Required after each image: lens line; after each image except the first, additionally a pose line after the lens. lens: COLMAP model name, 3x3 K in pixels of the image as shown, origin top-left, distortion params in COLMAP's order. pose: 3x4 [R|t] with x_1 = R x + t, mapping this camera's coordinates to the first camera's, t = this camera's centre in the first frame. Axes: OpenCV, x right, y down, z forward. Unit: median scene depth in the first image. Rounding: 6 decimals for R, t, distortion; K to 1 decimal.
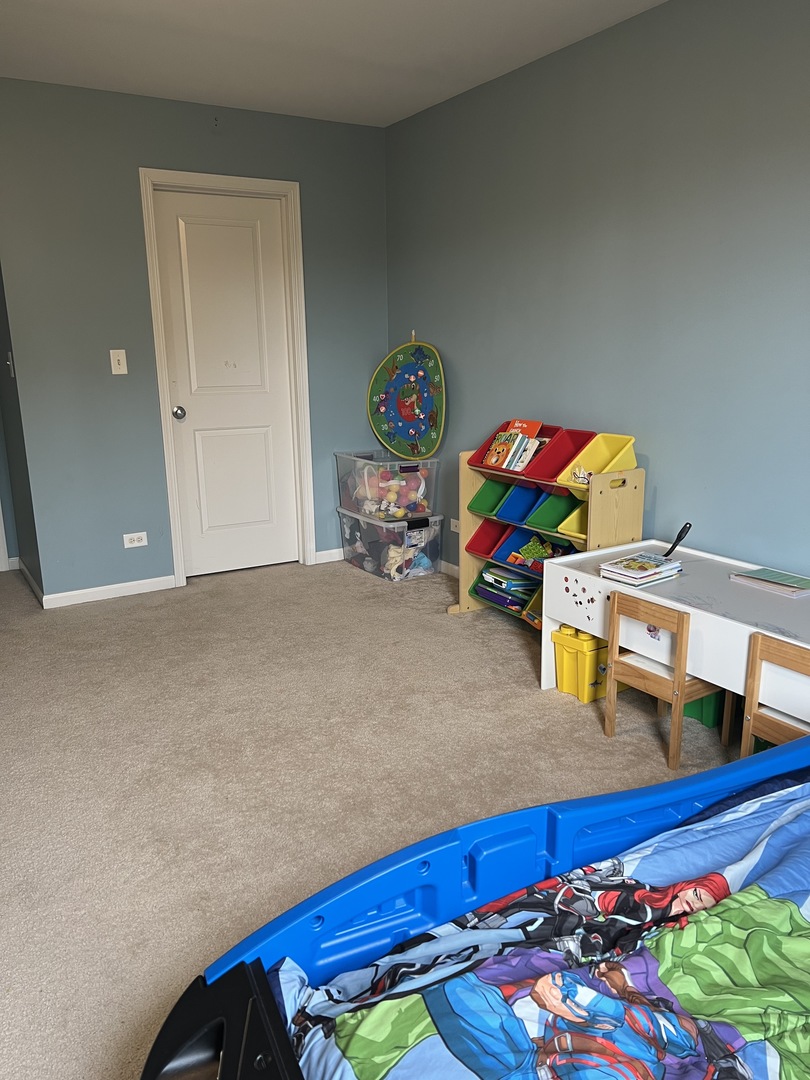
lens RADIAL K [[822.5, 0, 405.0], [0, 822.5, 540.0], [0, 0, 1]] dist [0.072175, -0.091817]
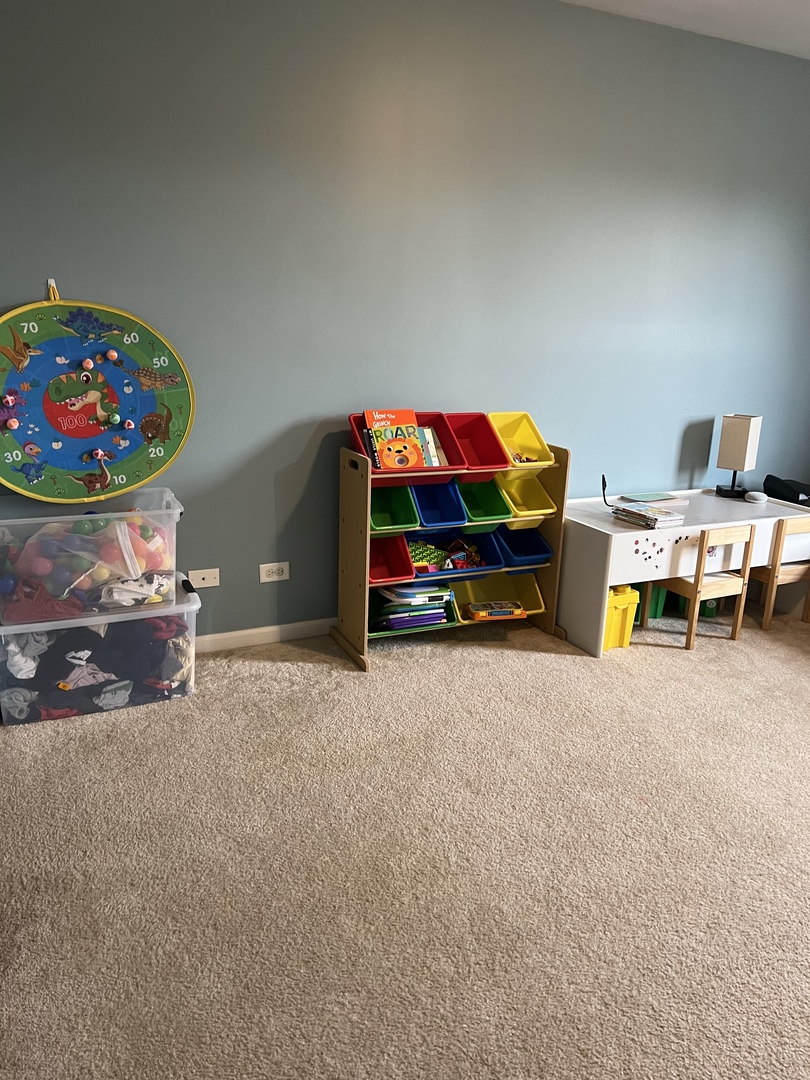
lens RADIAL K [[801.3, 0, 404.7], [0, 801.3, 510.0], [0, 0, 1]] dist [0.002963, 0.000812]
pose [[0.112319, -0.220414, 0.968918, -0.536817], [0.196693, 0.960726, 0.195749, -0.163885], [-0.974010, 0.168593, 0.151261, 0.714789]]
